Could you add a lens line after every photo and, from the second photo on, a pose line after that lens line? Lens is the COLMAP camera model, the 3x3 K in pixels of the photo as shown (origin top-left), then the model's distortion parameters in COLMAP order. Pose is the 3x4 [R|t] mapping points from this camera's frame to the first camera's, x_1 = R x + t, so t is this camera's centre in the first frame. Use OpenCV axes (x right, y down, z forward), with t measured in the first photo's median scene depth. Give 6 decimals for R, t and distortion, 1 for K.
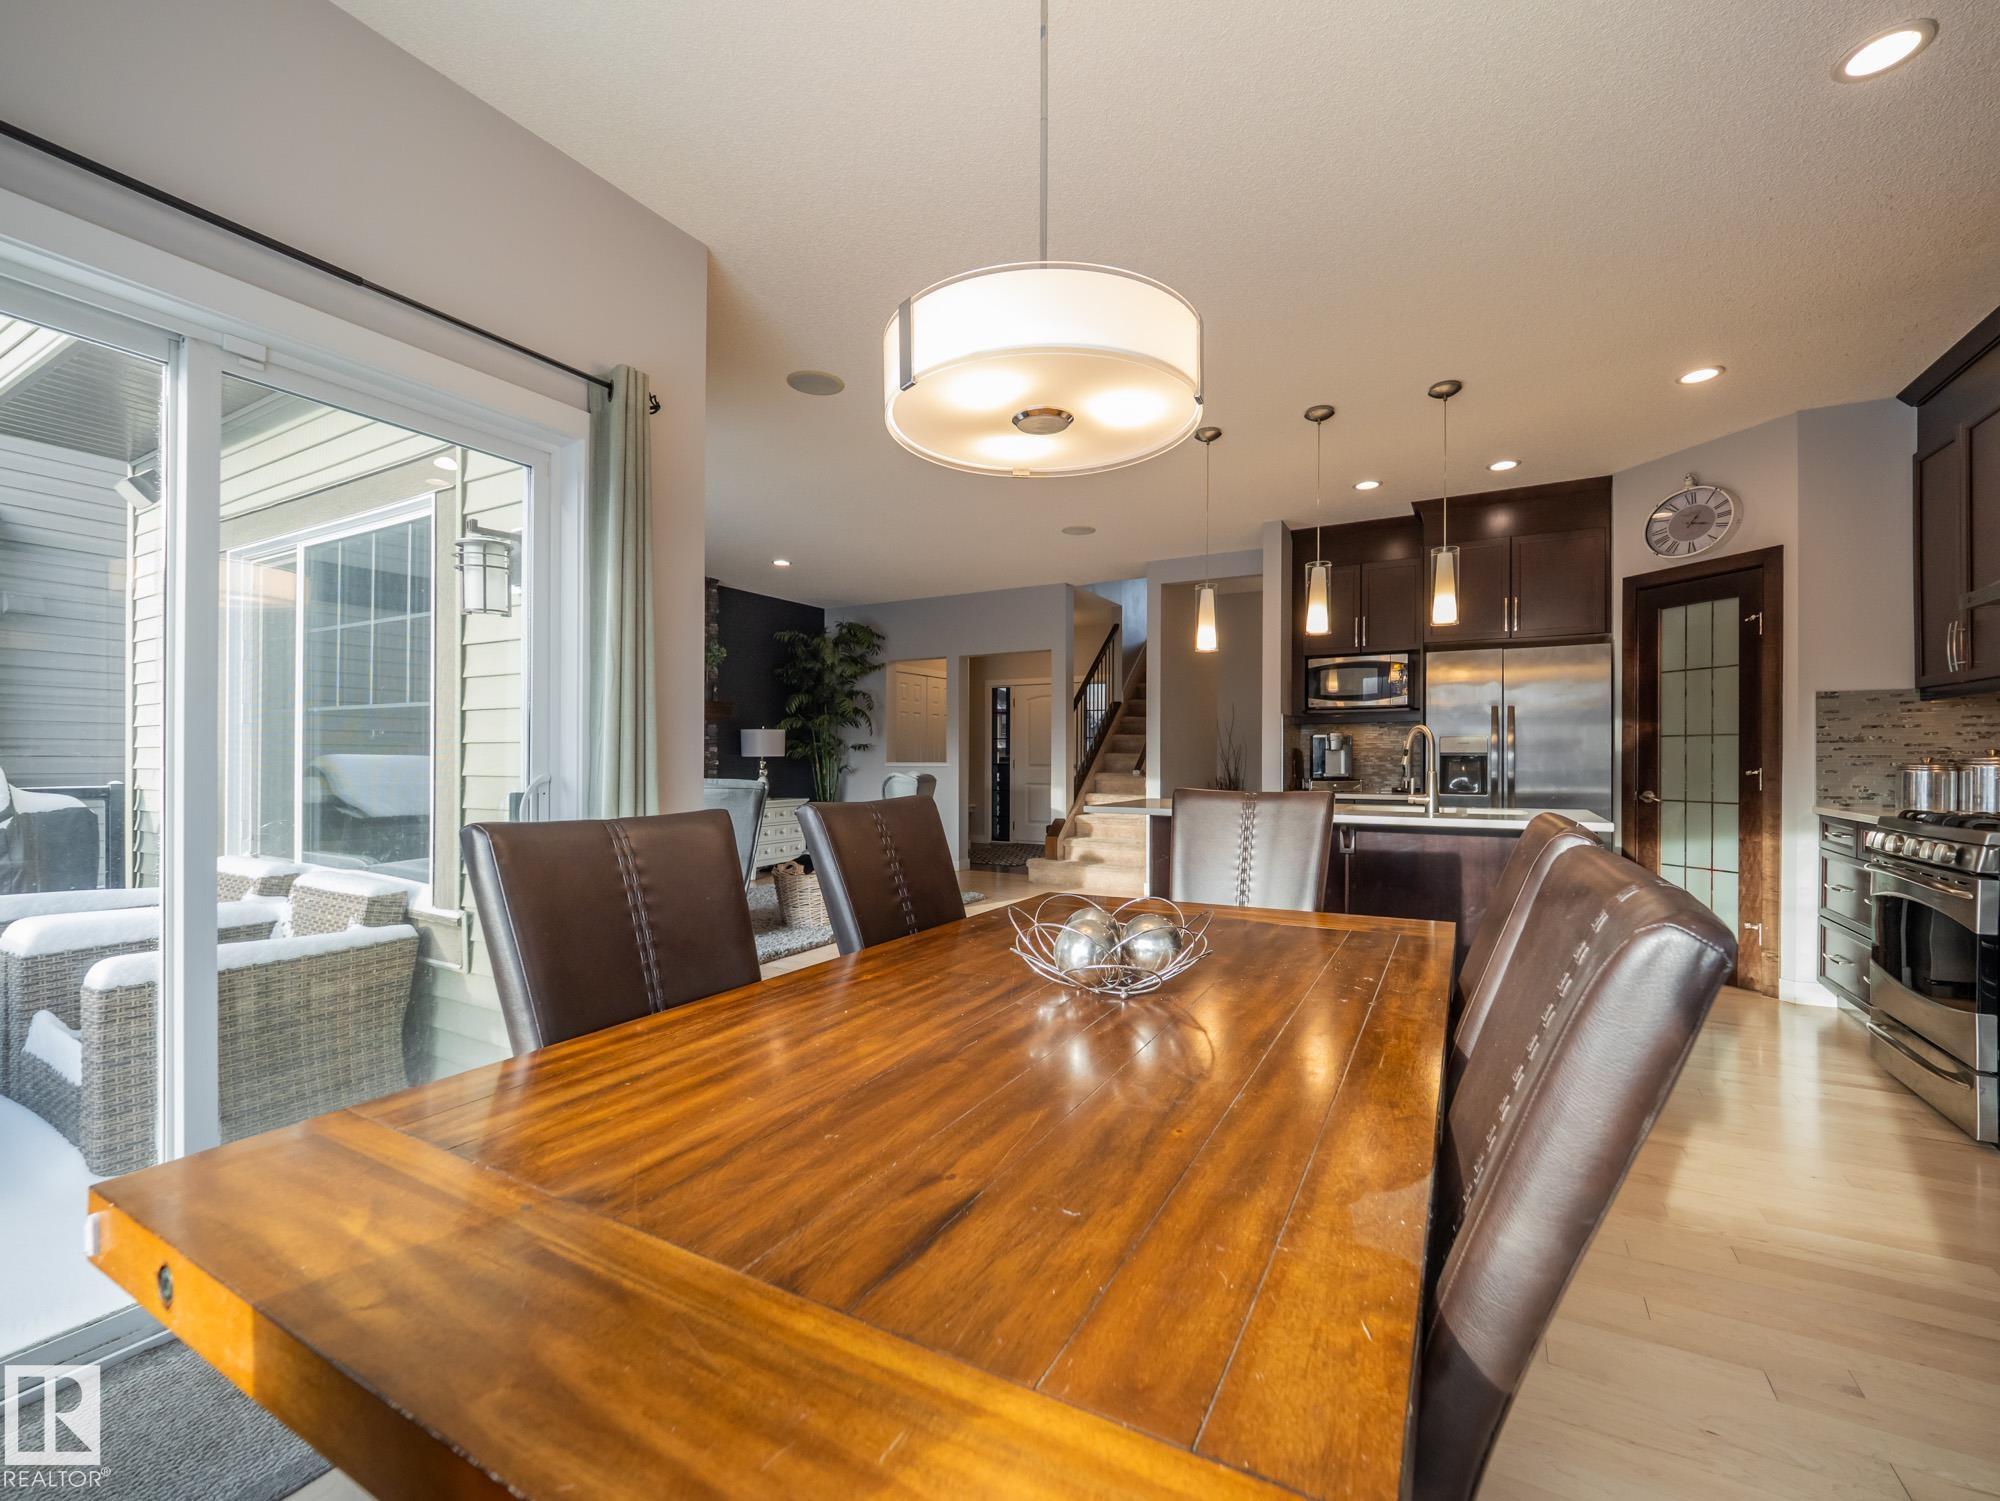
lens RADIAL K [[841.9, 0, 998.5], [0, 841.9, 753.0], [0, 0, 1]] dist [-0.019849, 0.005695]
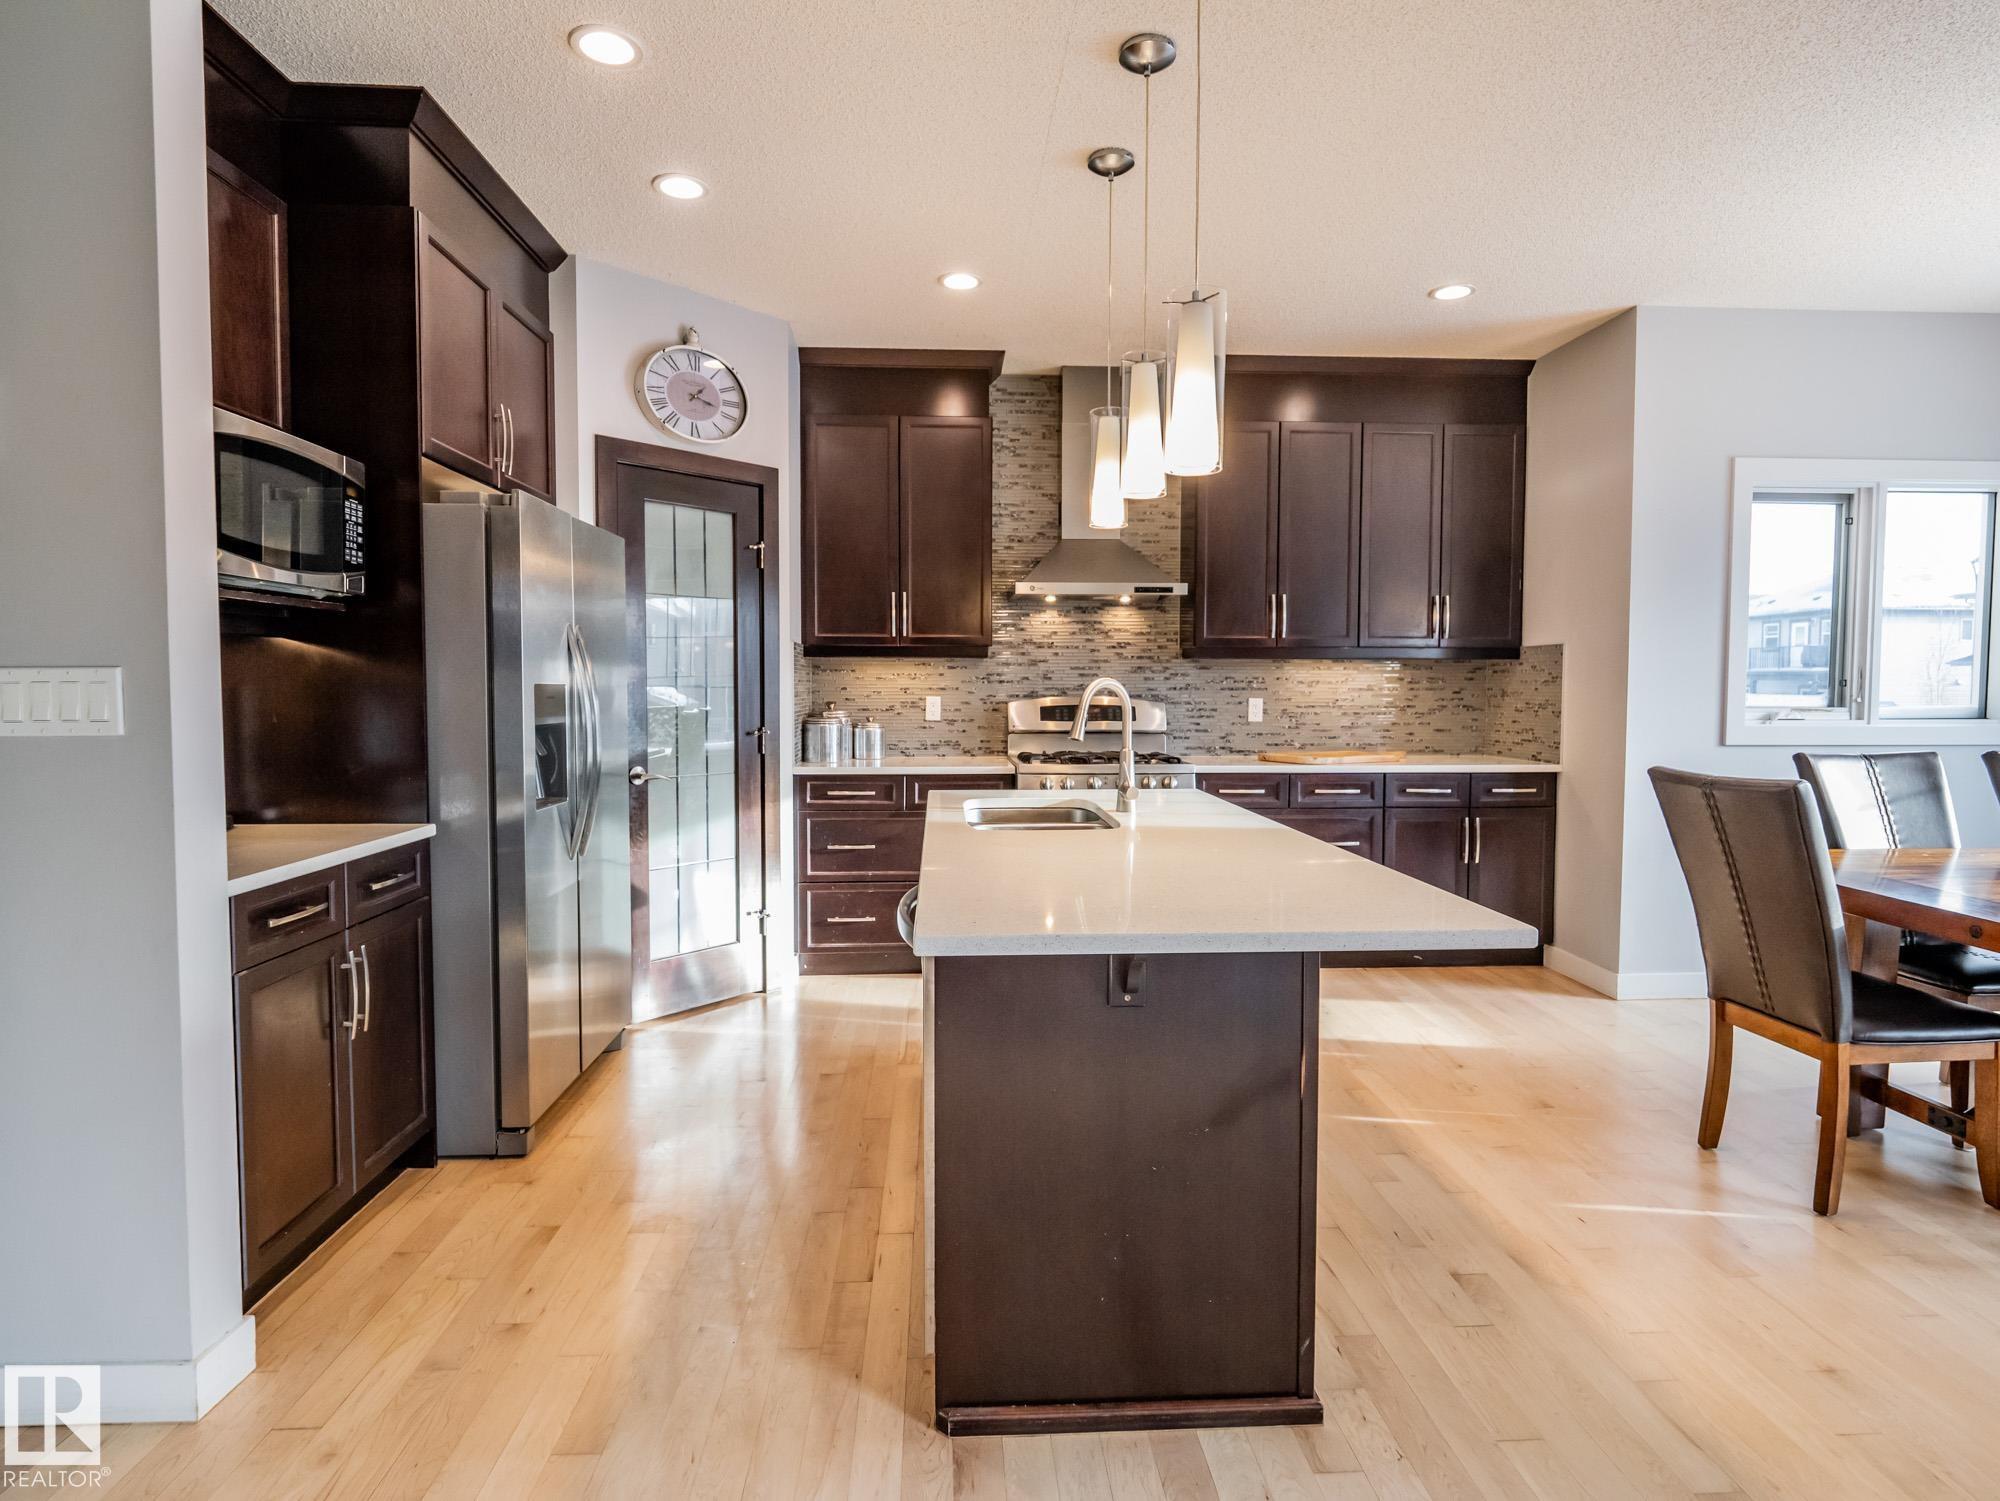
lens RADIAL K [[1043.9, 0, 1003.6], [0, 1043.9, 740.3], [0, 0, 1]] dist [0.004190, -0.000117]
pose [[-0.535221, -0.042918, 0.843621, -0.105854], [-0.002131, 0.998774, 0.049460, -0.019548], [-0.844710, 0.024674, -0.534656, 1.293568]]
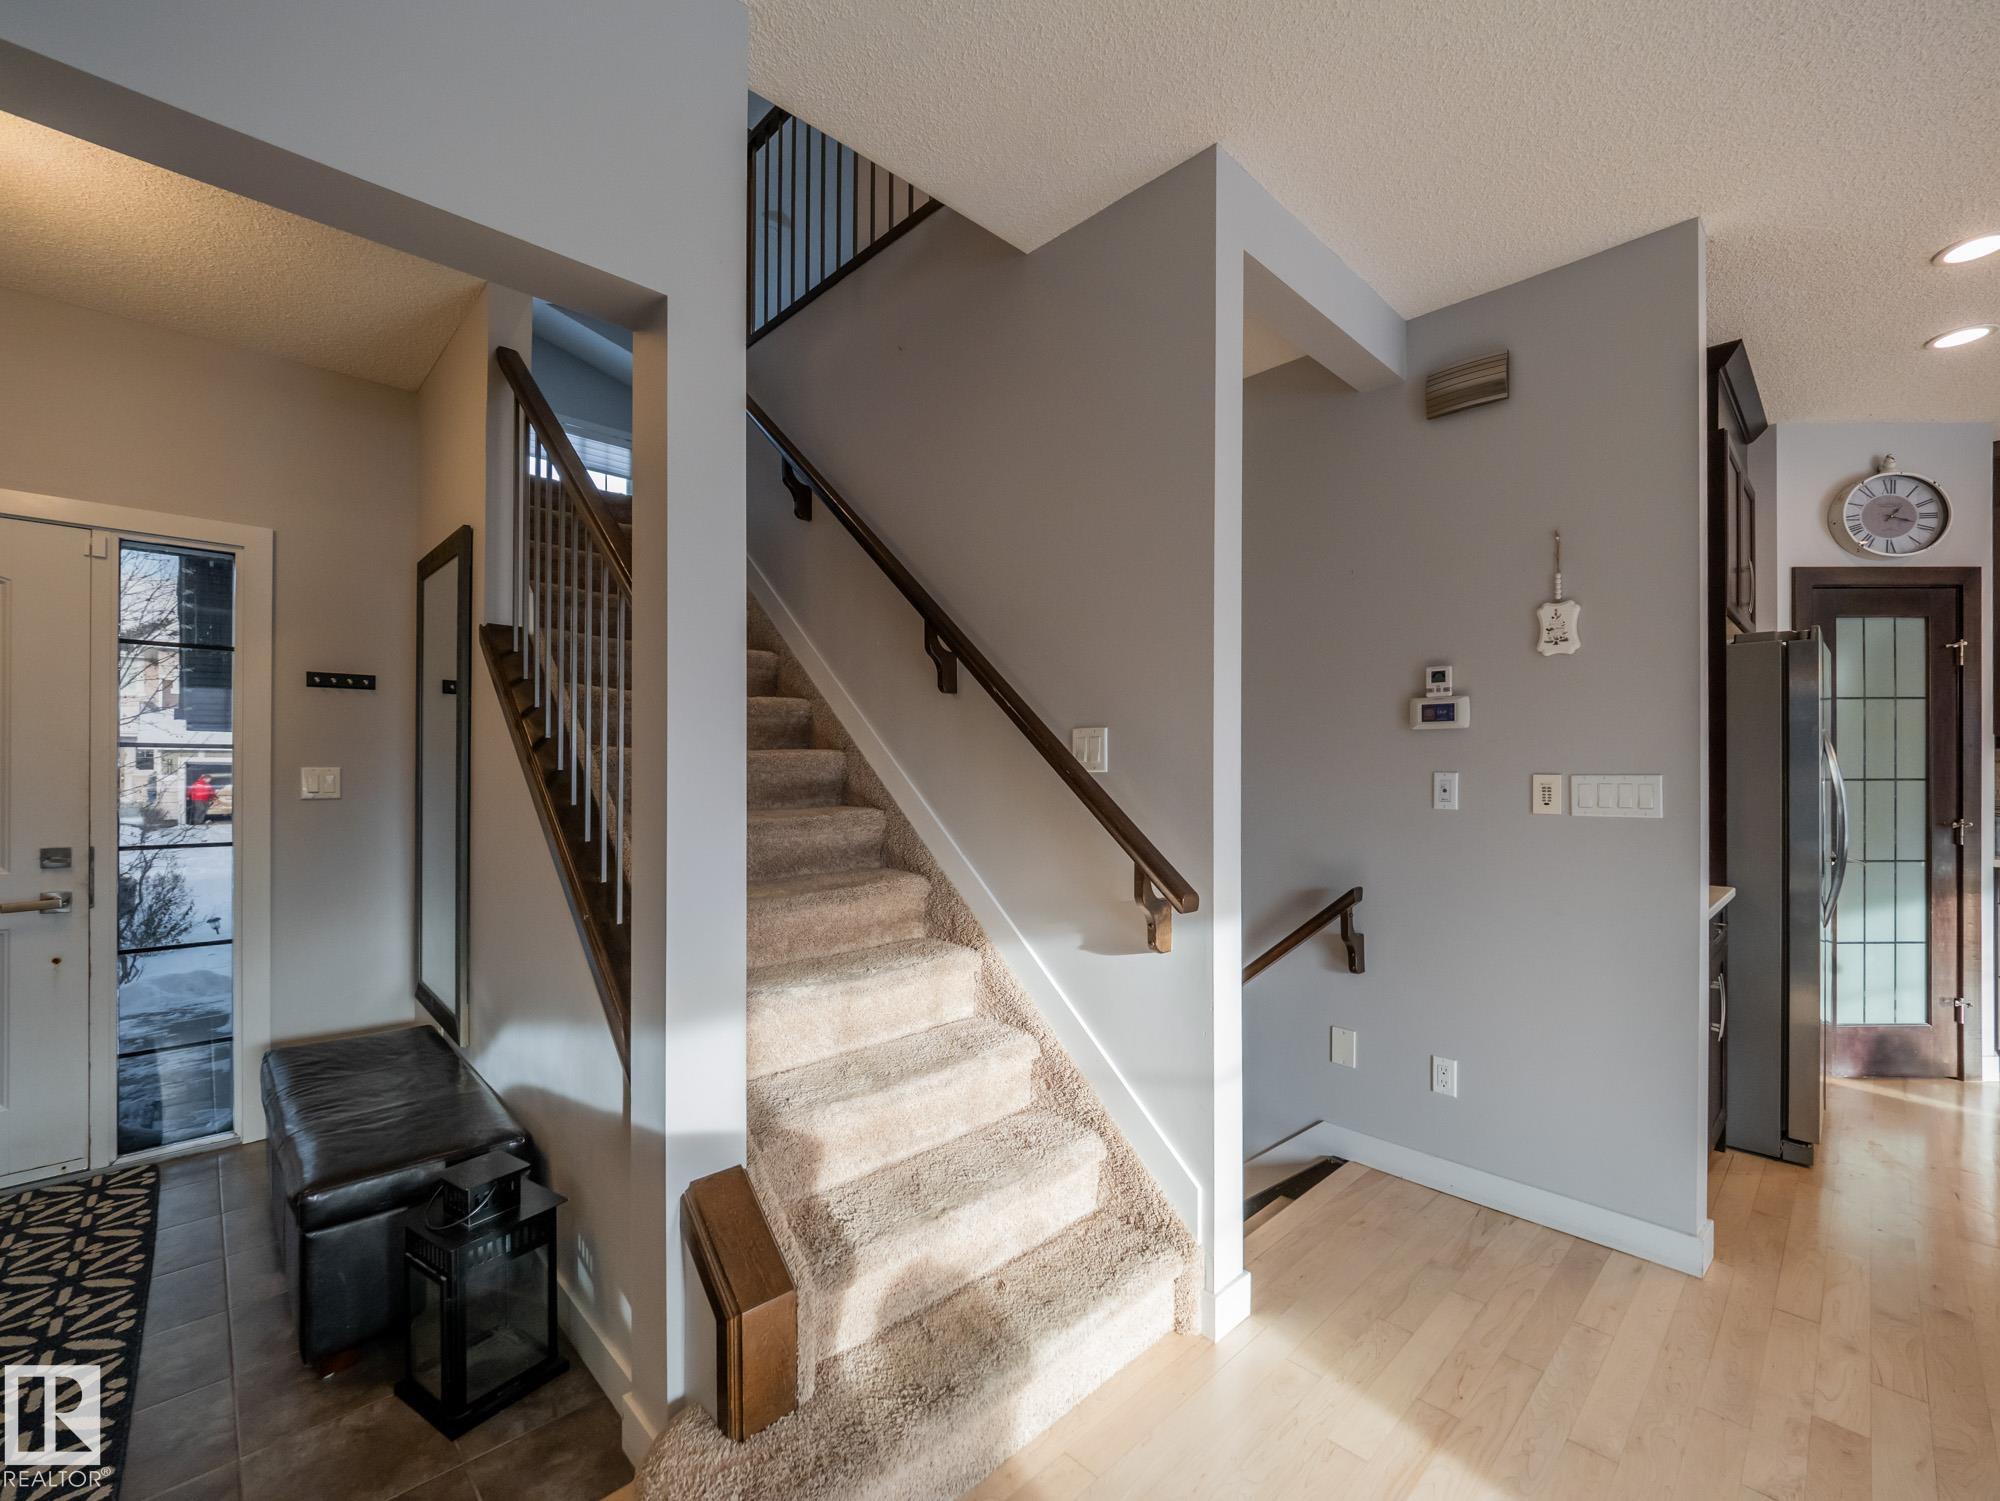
lens RADIAL K [[841.9, 0, 993.9], [0, 841.9, 769.5], [0, 0, 1]] dist [-0.019849, 0.005695]
pose [[0.295754, -0.002033, 0.955262, -0.195937], [-0.002870, 0.999991, 0.003017, -0.031494], [-0.955260, -0.003634, 0.295746, 1.623080]]
